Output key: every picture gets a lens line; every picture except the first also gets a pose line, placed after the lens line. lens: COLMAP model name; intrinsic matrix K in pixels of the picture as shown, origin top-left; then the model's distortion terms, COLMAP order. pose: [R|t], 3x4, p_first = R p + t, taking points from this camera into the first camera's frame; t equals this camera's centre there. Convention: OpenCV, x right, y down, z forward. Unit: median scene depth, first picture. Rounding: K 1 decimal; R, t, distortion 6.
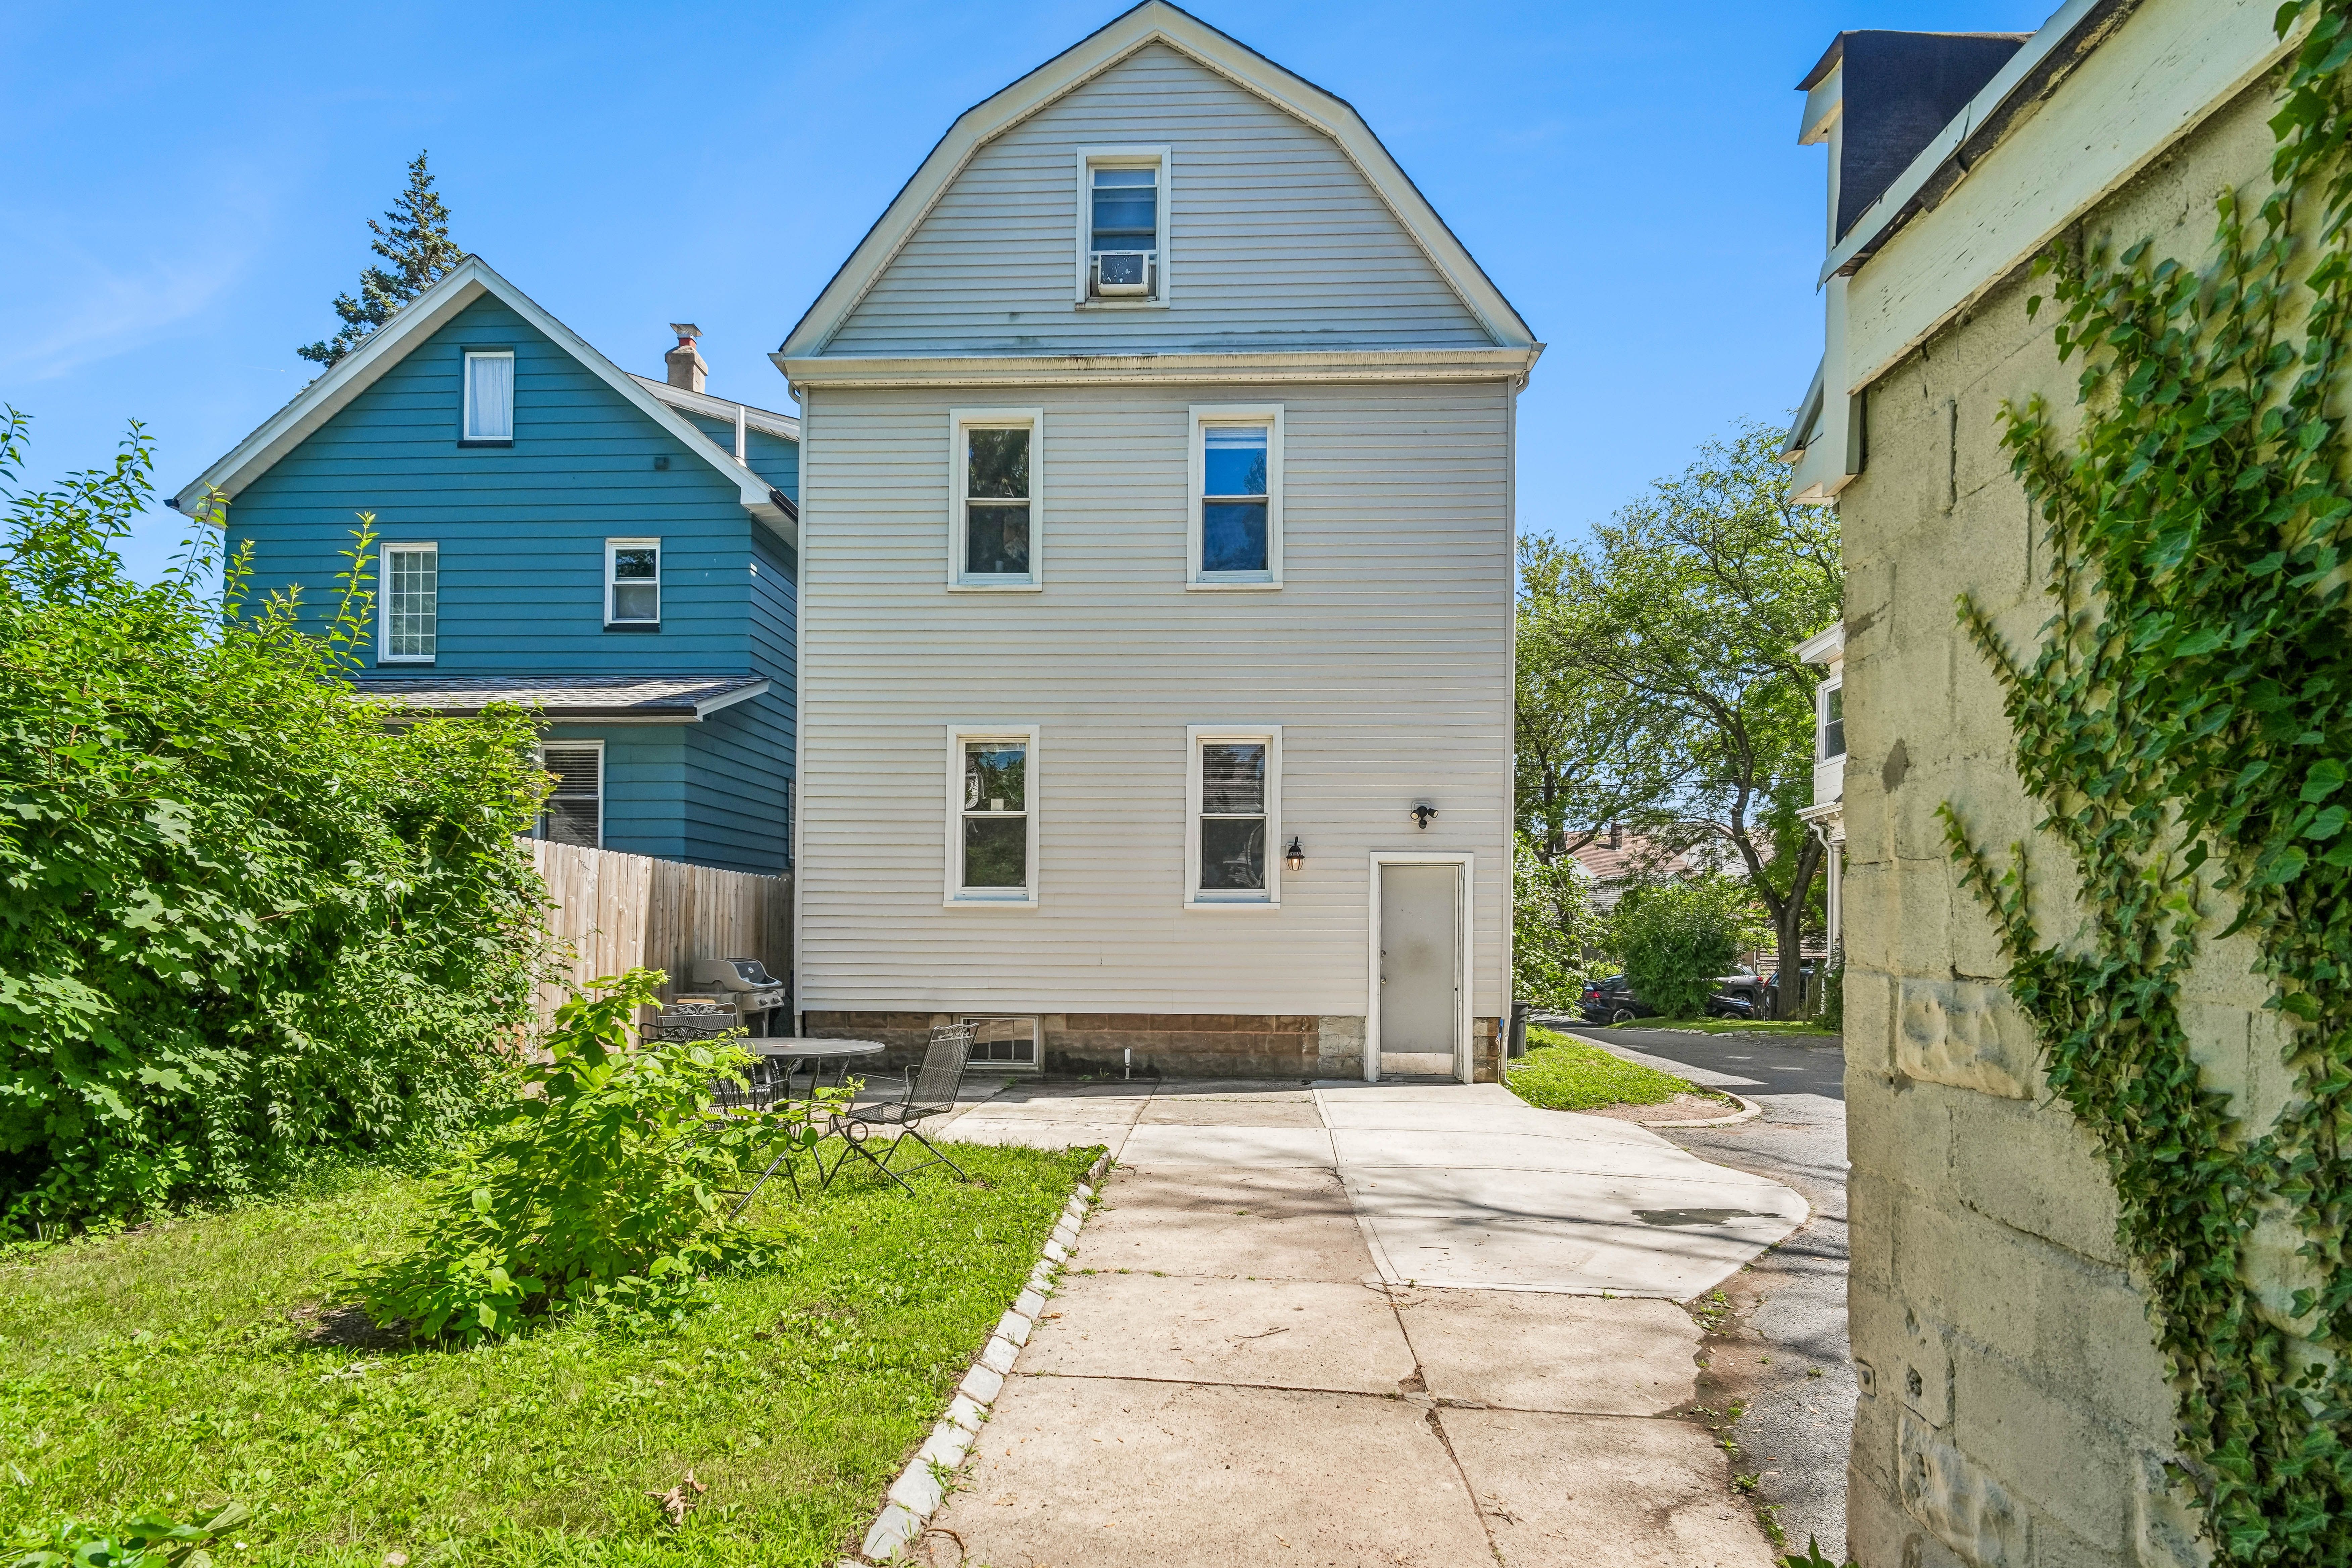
lens RADIAL K [[1107.9, 0, 1236.6], [0, 1107.9, 930.2], [0, 0, 1]] dist [0.009481, -0.009089]
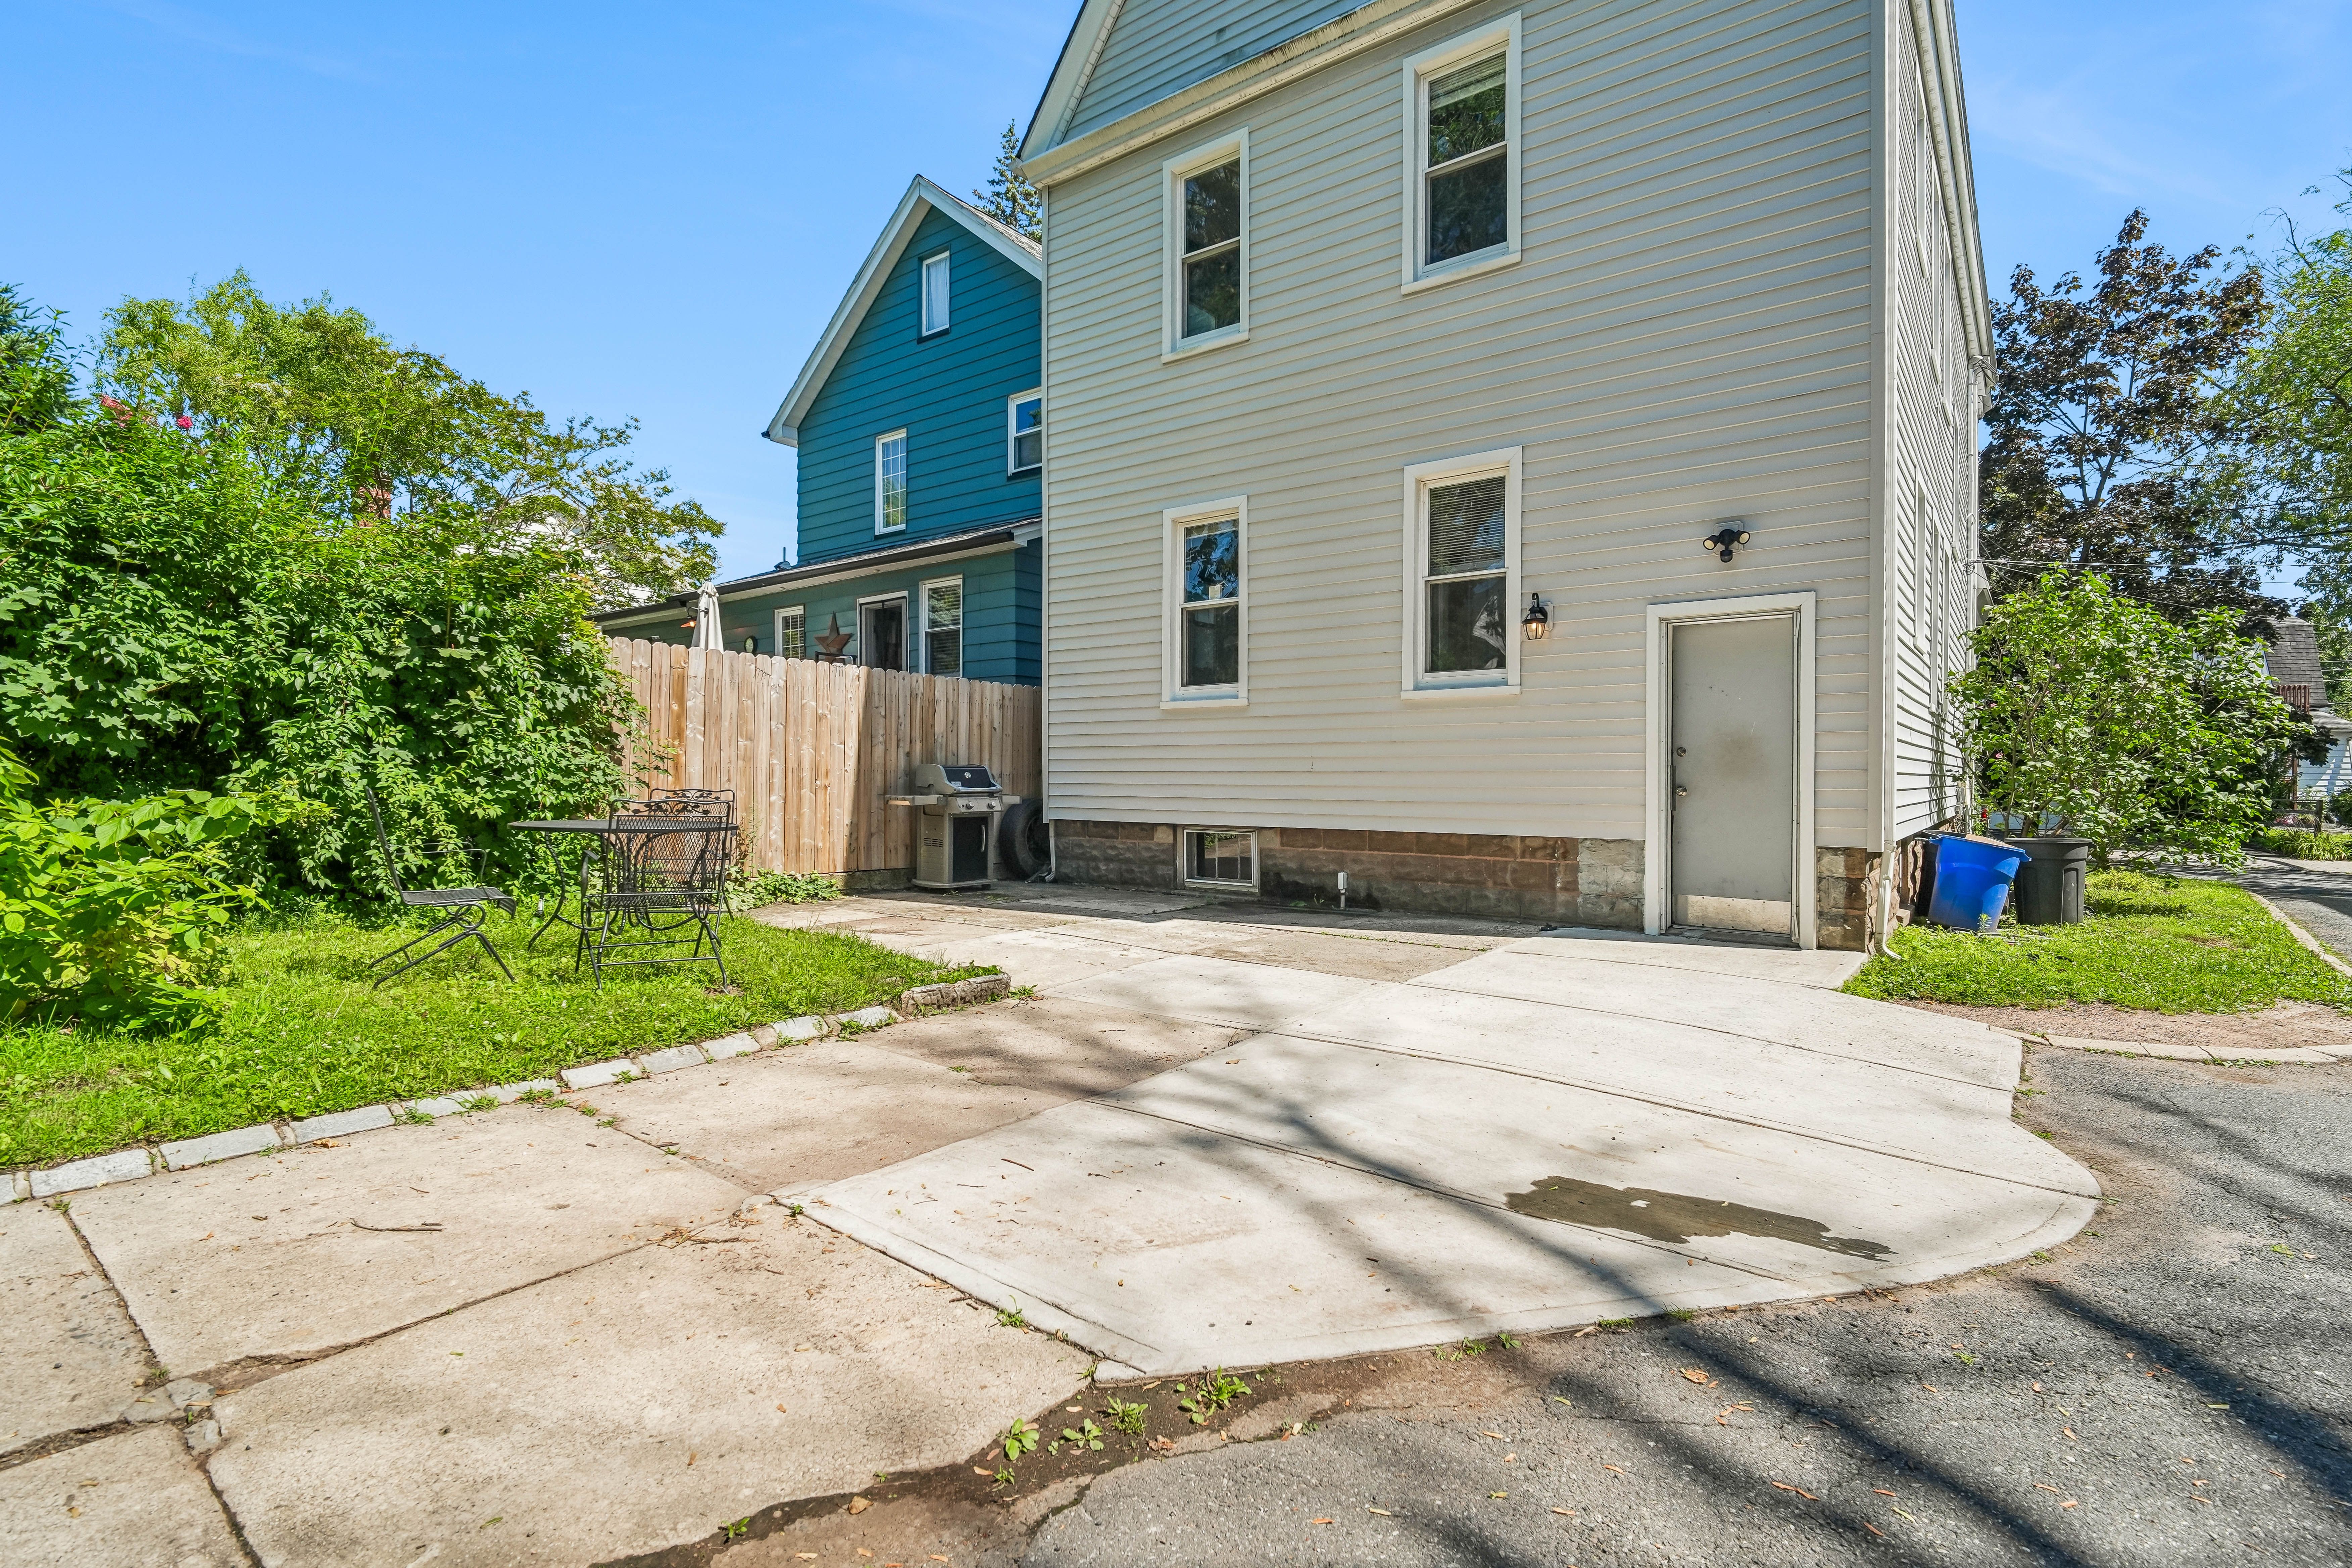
lens RADIAL K [[1107.9, 0, 1181.1], [0, 1107.9, 780.0], [0, 0, 1]] dist [0.009481, -0.009089]
pose [[0.816162, -0.002449, -0.577817, 0.280883], [0.006835, 0.999962, 0.005416, 0.033028], [0.577782, -0.008370, 0.816148, 0.257883]]
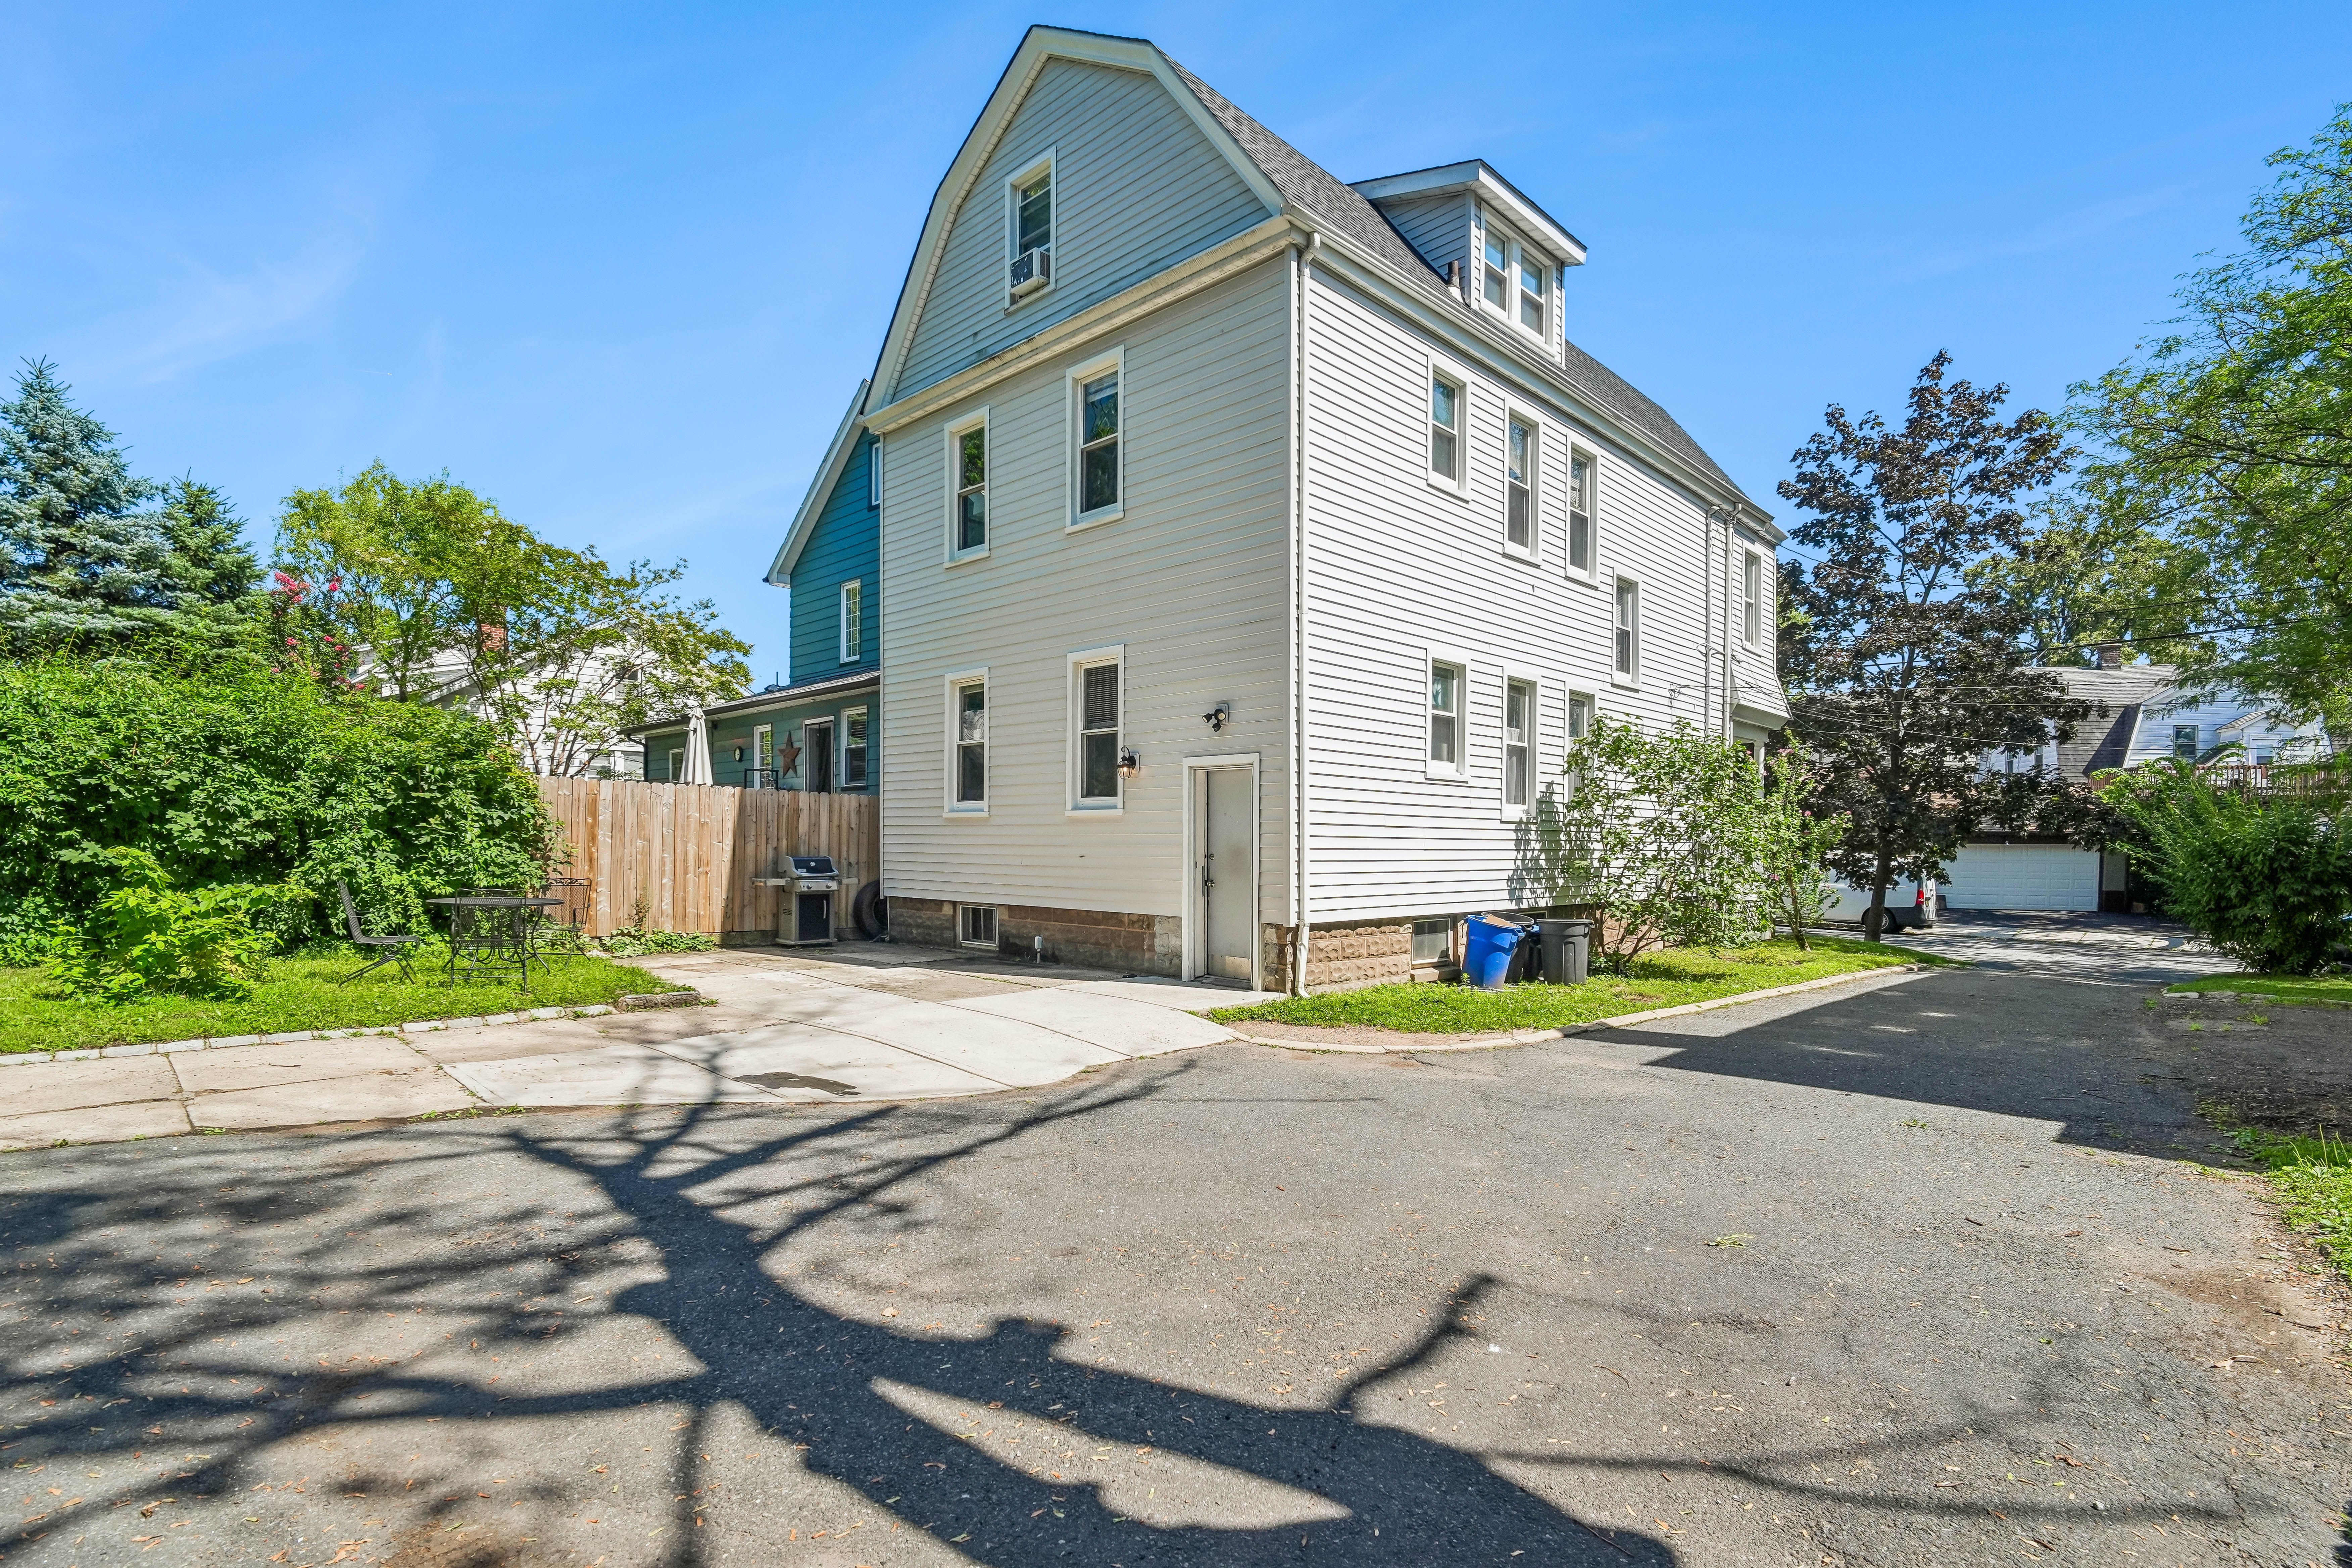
lens RADIAL K [[1107.9, 0, 1181.0], [0, 1107.9, 854.8], [0, 0, 1]] dist [0.009481, -0.009089]
pose [[0.745878, 0.006253, -0.666053, 0.794010], [0.001808, 0.999933, 0.011413, 0.007582], [0.666080, -0.009717, 0.745817, 0.229011]]
